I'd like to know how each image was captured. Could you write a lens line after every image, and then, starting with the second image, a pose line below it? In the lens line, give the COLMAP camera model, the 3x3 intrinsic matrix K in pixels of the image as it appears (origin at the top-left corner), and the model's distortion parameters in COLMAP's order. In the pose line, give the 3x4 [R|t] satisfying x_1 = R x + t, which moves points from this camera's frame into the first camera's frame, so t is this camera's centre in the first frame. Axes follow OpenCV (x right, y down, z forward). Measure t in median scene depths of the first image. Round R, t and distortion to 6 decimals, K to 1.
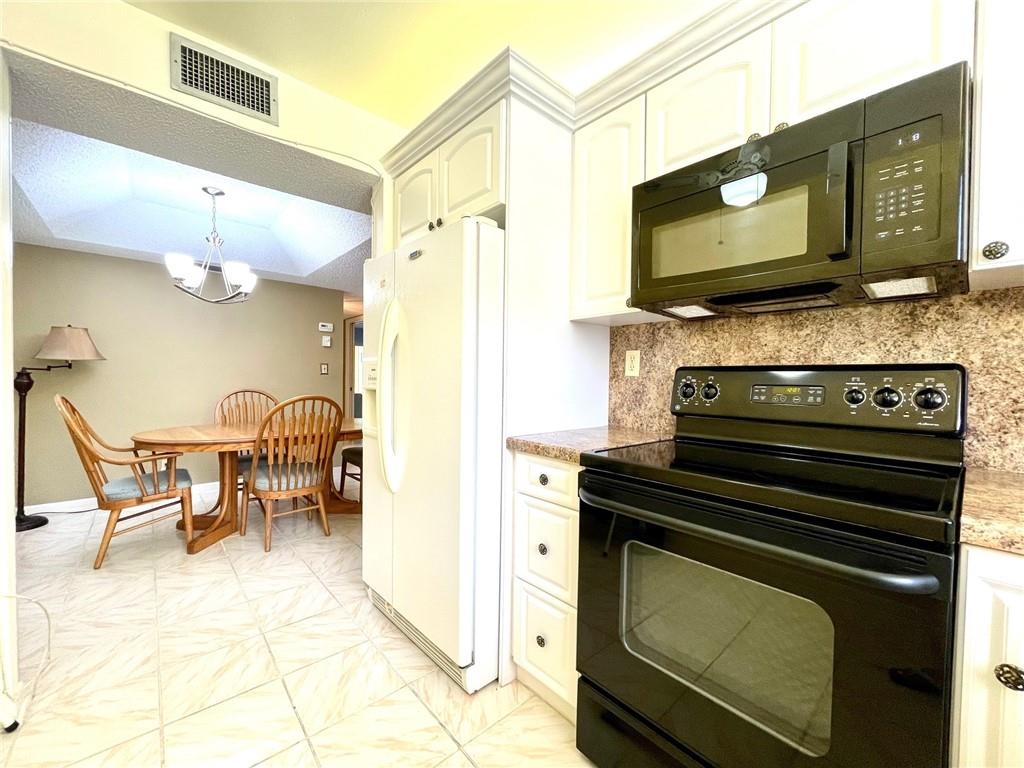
lens RADIAL K [[414.1, 0, 506.9], [0, 414.1, 385.7], [0, 0, 1]] dist [-0.001561, -0.000454]
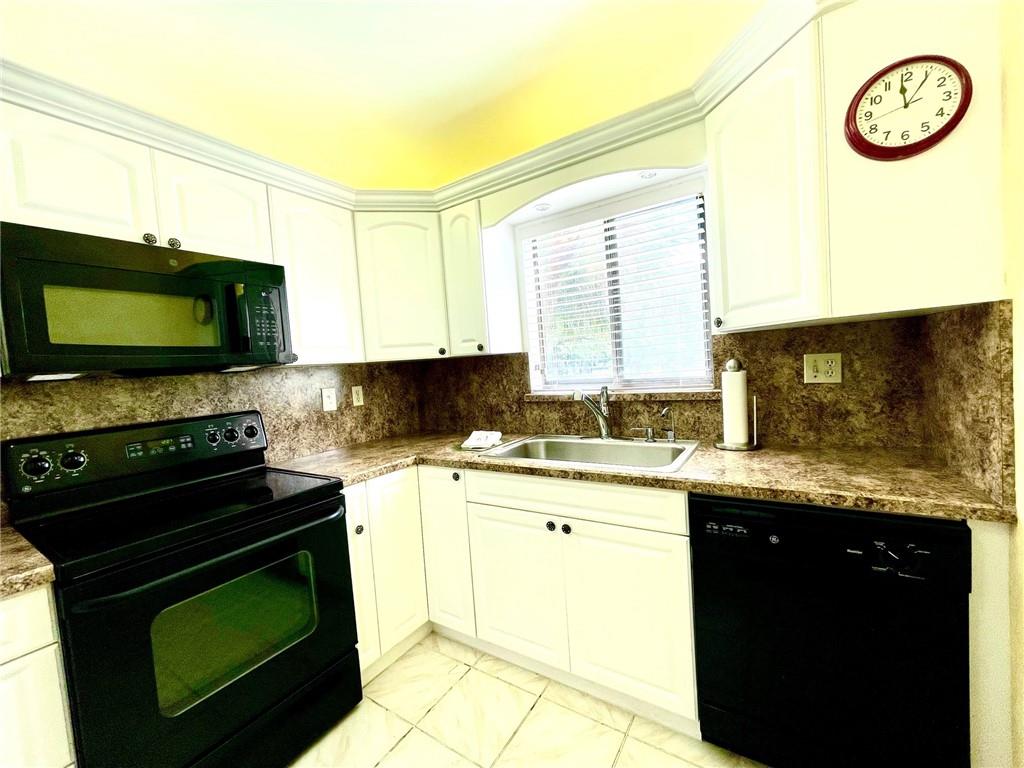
lens RADIAL K [[414.1, 0, 511.8], [0, 414.1, 385.2], [0, 0, 1]] dist [-0.001561, -0.000454]
pose [[-0.271787, -0.042683, 0.961410, -0.684617], [0.084696, 0.994079, 0.068076, -0.137610], [-0.958623, 0.099930, -0.266563, 0.294355]]
